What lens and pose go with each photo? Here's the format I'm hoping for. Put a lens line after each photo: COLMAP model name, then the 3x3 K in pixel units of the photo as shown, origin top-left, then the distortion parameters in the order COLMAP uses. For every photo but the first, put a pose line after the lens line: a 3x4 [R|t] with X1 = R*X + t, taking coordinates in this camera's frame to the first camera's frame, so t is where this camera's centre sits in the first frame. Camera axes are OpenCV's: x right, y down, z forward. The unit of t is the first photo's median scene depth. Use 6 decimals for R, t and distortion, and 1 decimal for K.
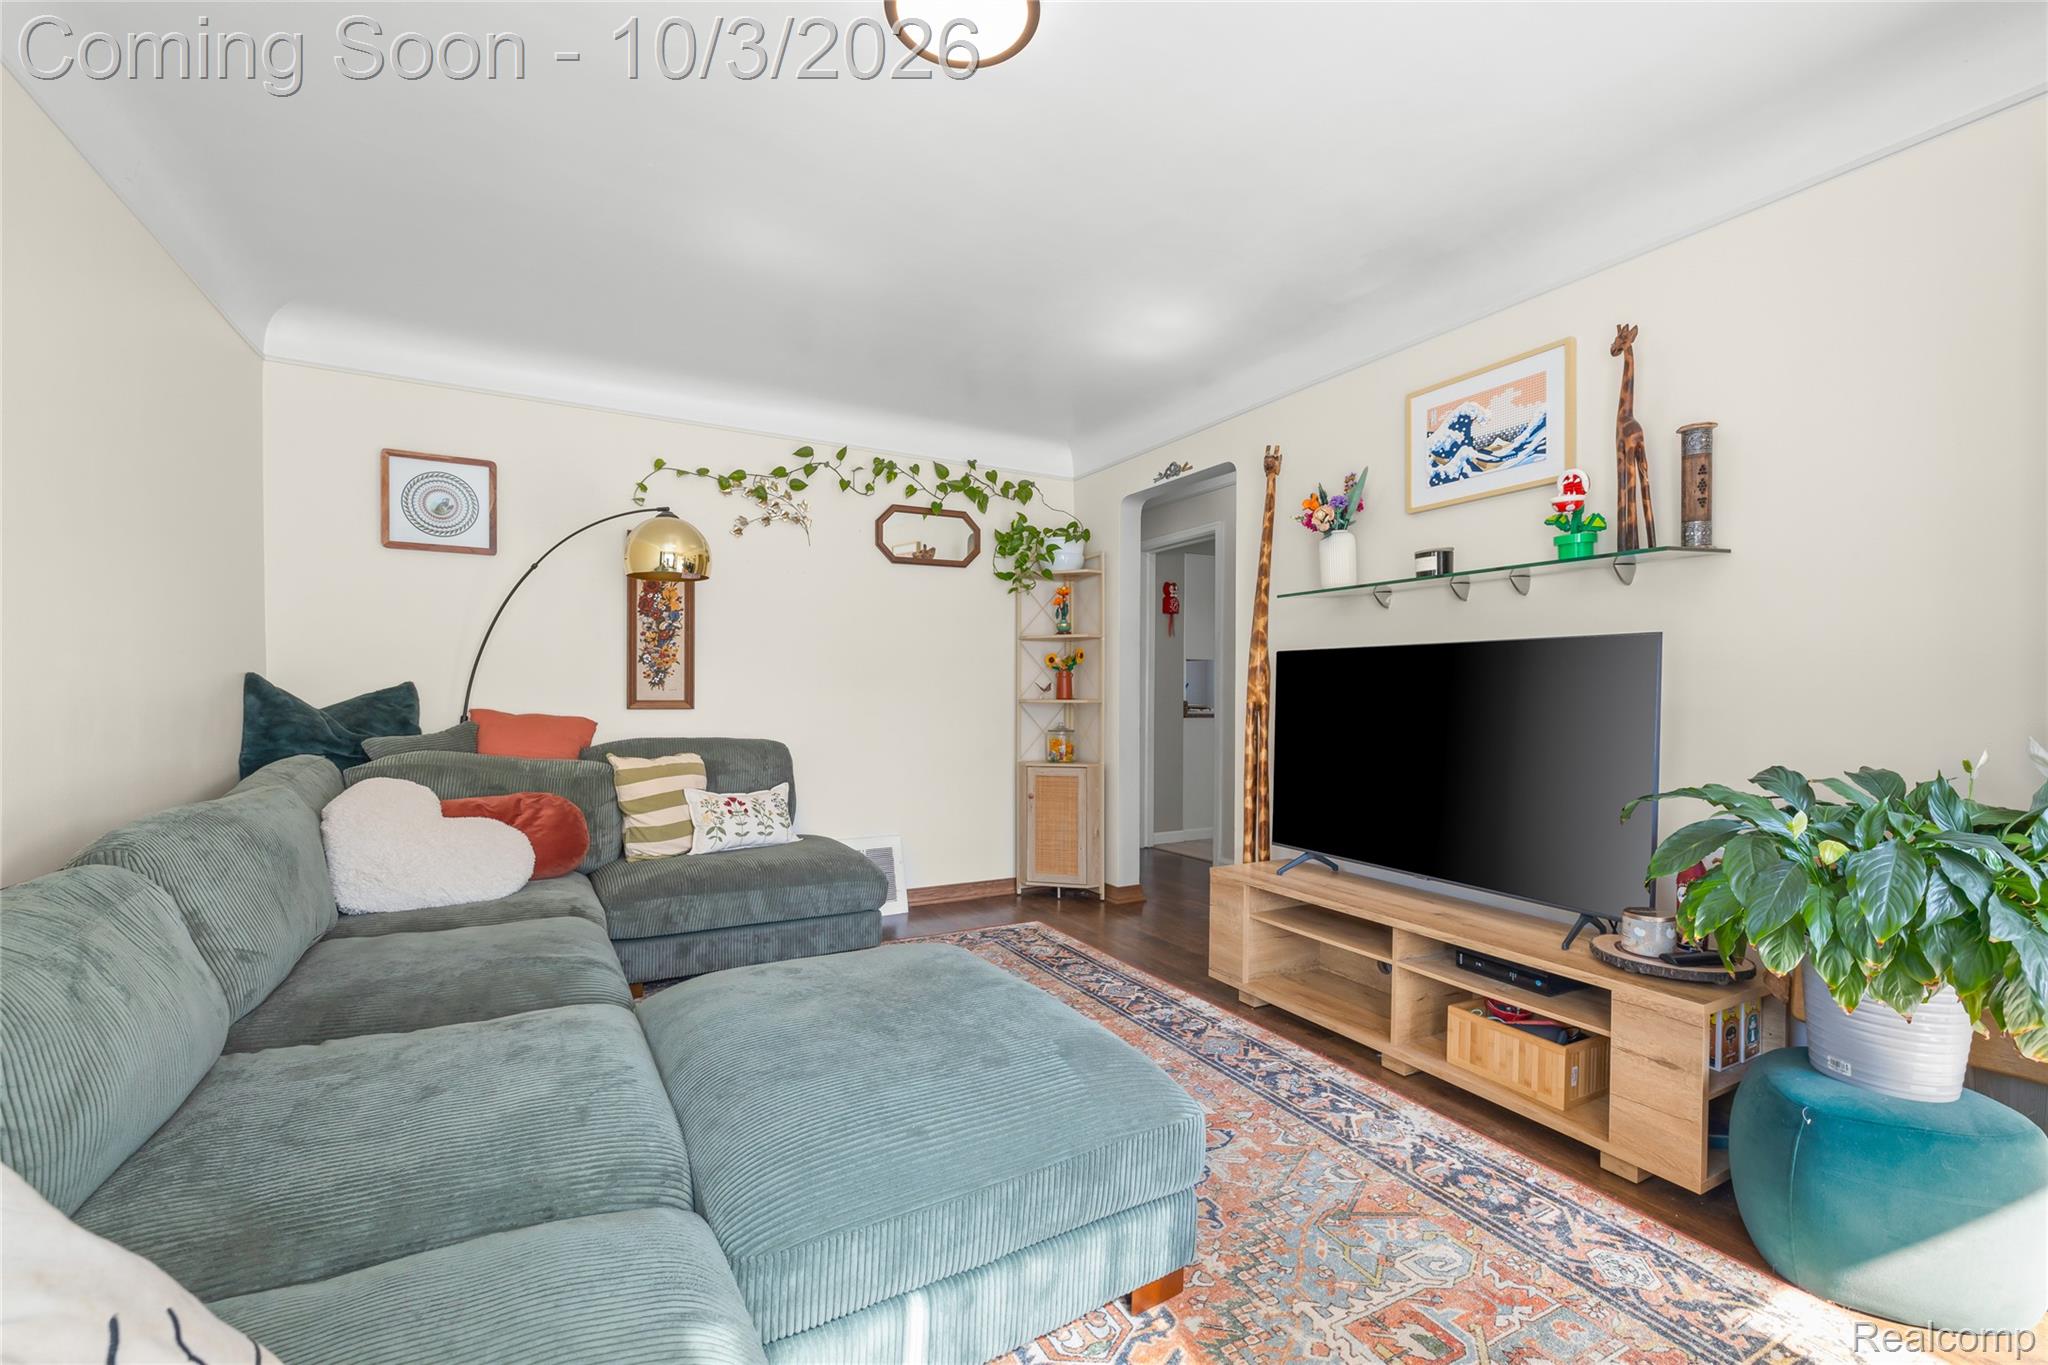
lens RADIAL K [[860.5, 0, 1019.6], [0, 860.5, 692.2], [0, 0, 1]] dist [0.002935, -0.000404]
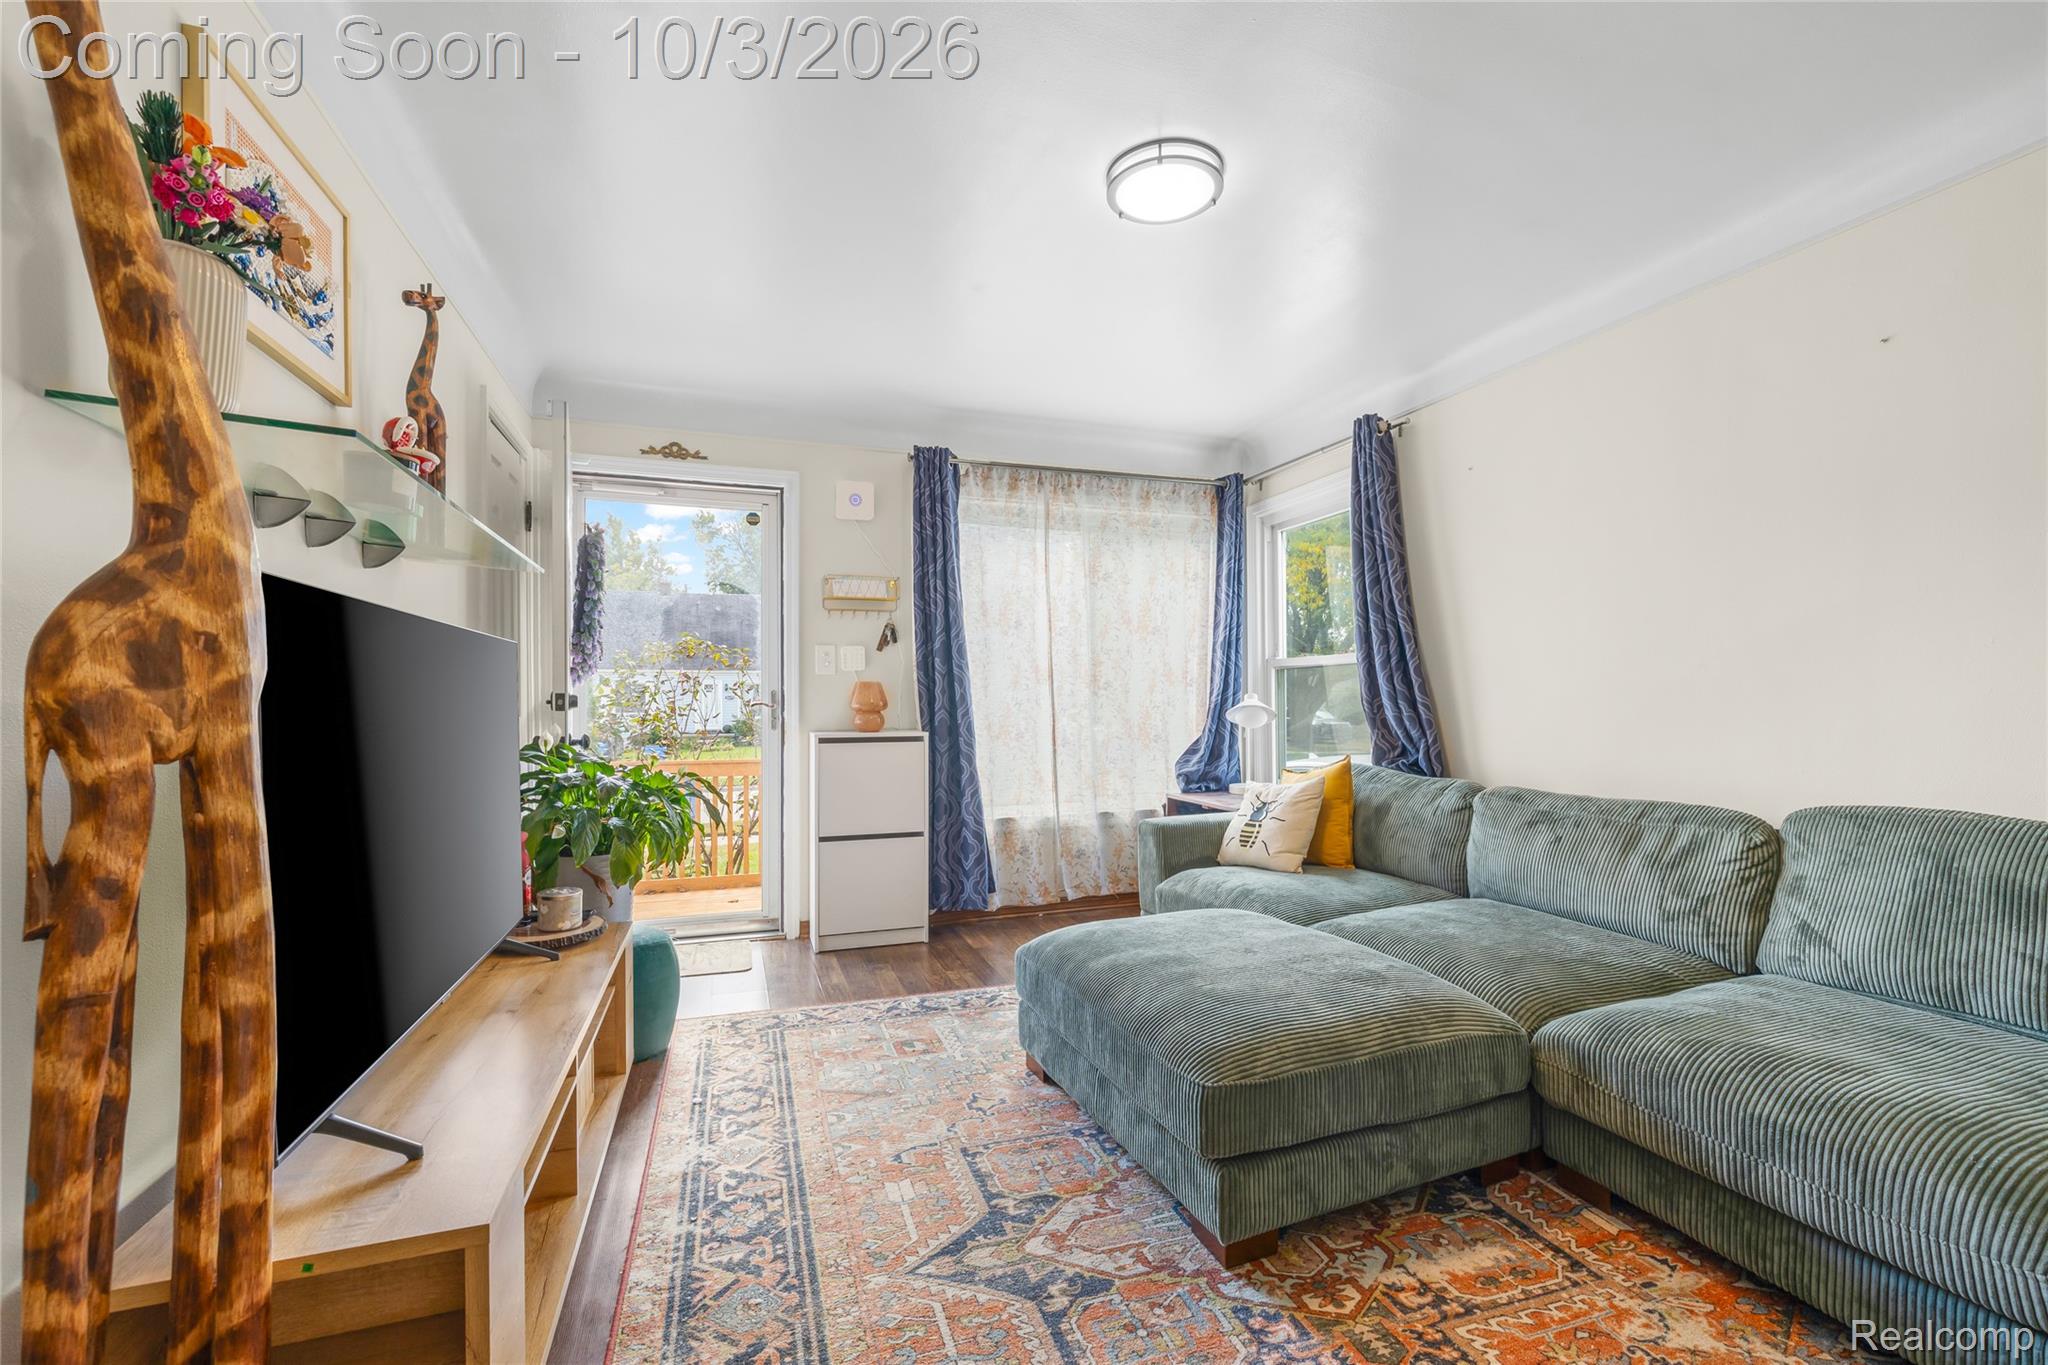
lens RADIAL K [[860.5, 0, 1026.2], [0, 860.5, 700.6], [0, 0, 1]] dist [0.002935, -0.000404]
pose [[-0.987469, -0.003709, 0.157767, -0.047347], [-0.004433, 0.999981, -0.004240, 0.005198], [-0.157748, -0.004886, -0.987467, 1.837045]]
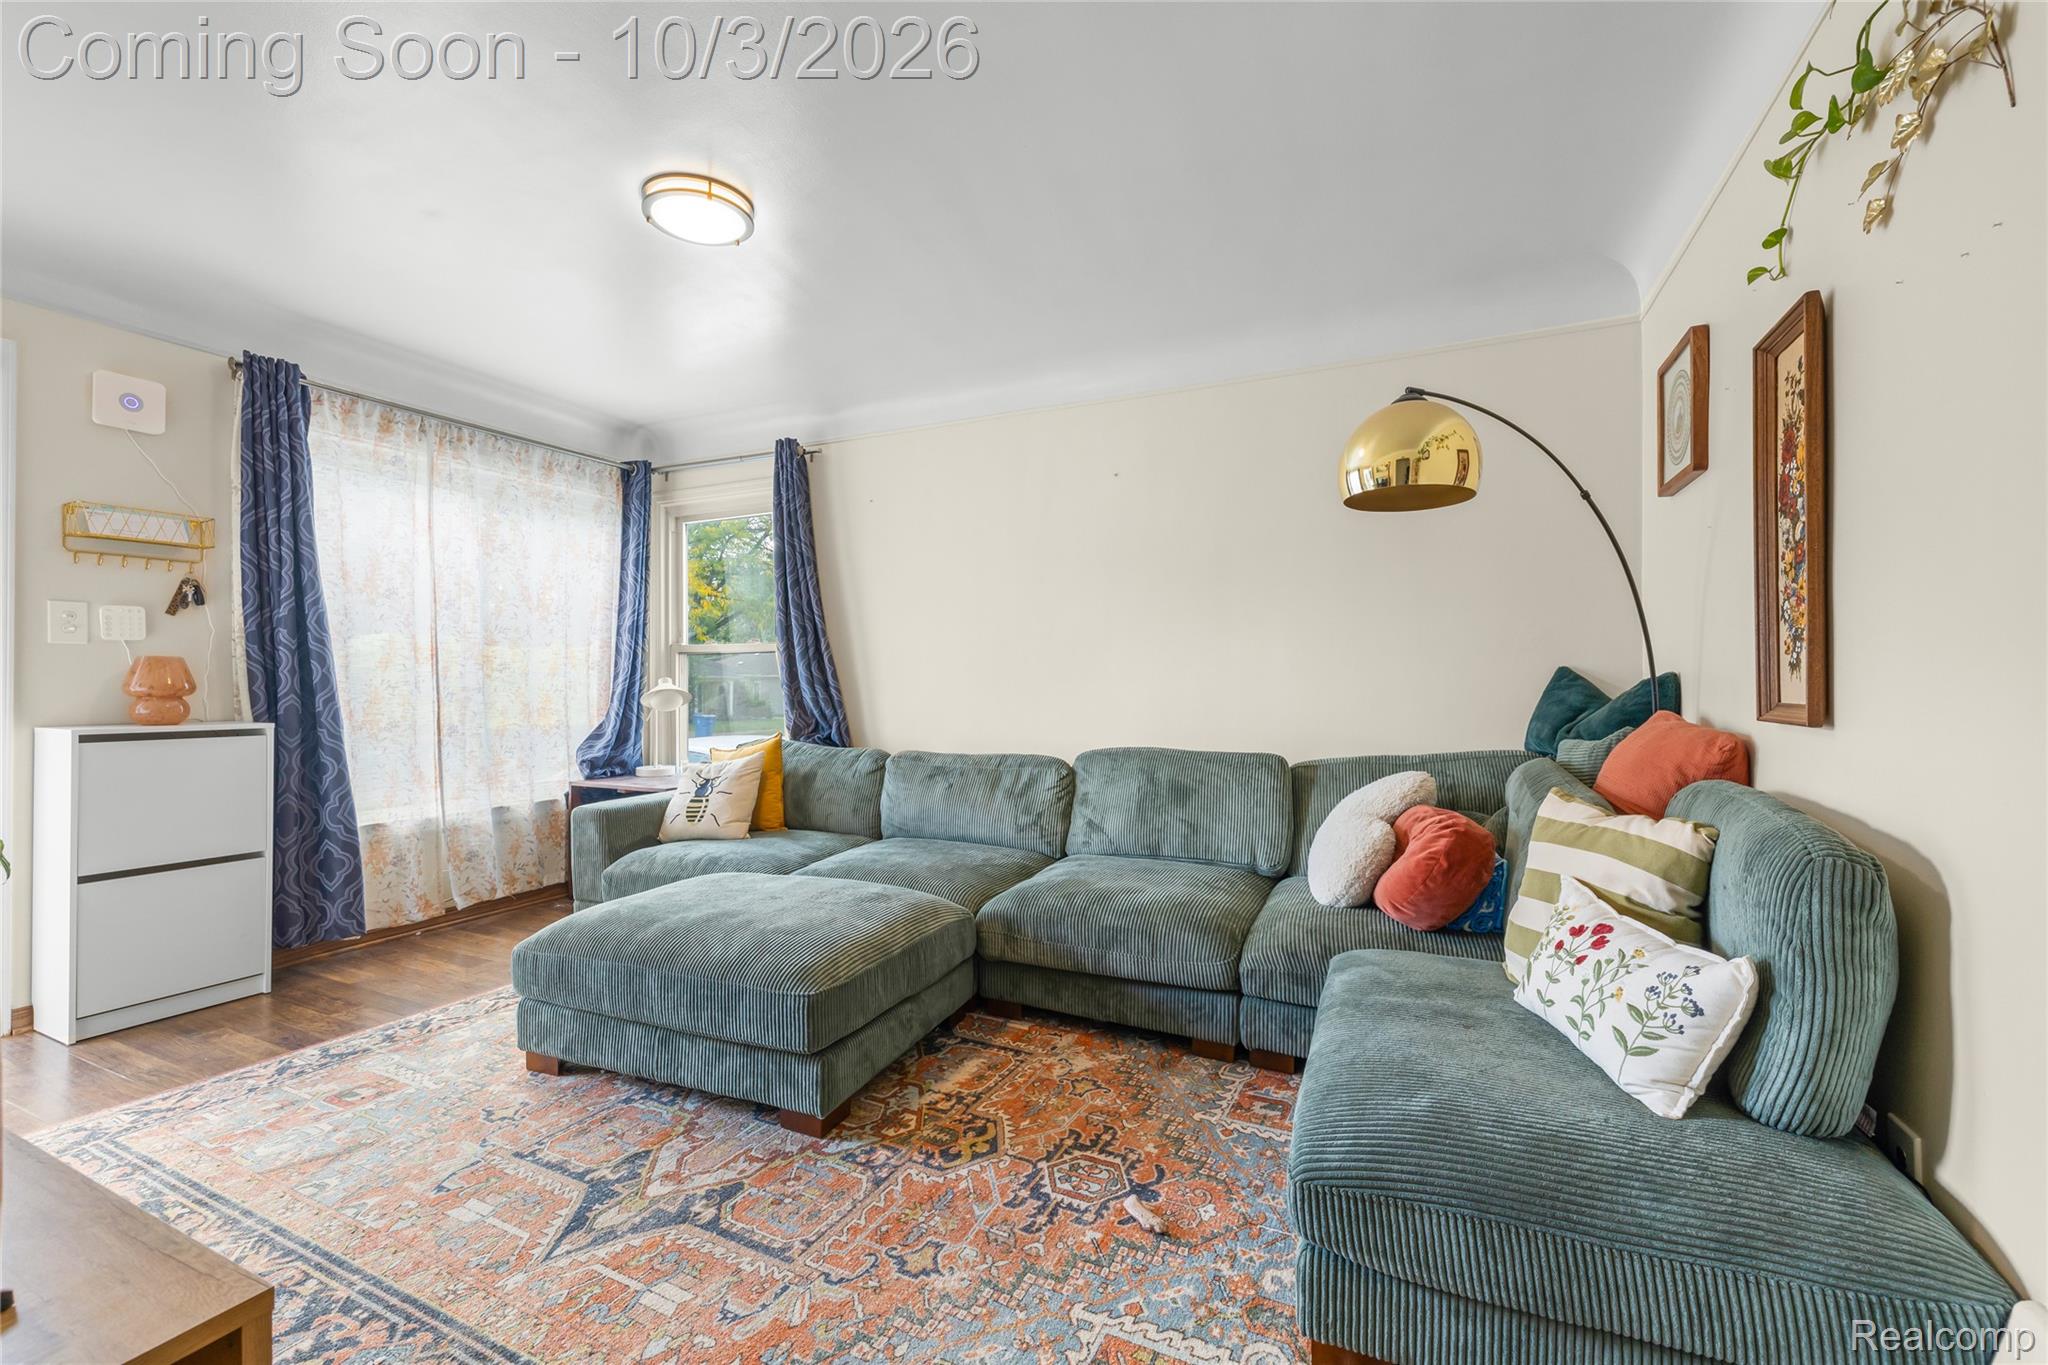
lens RADIAL K [[860.5, 0, 1022.7], [0, 860.5, 684.8], [0, 0, 1]] dist [0.002935, -0.000404]
pose [[-0.807010, -0.008215, -0.590481, 0.272361], [-0.003855, 0.999955, -0.008643, 0.009224], [0.590525, -0.004699, -0.807005, 1.953101]]
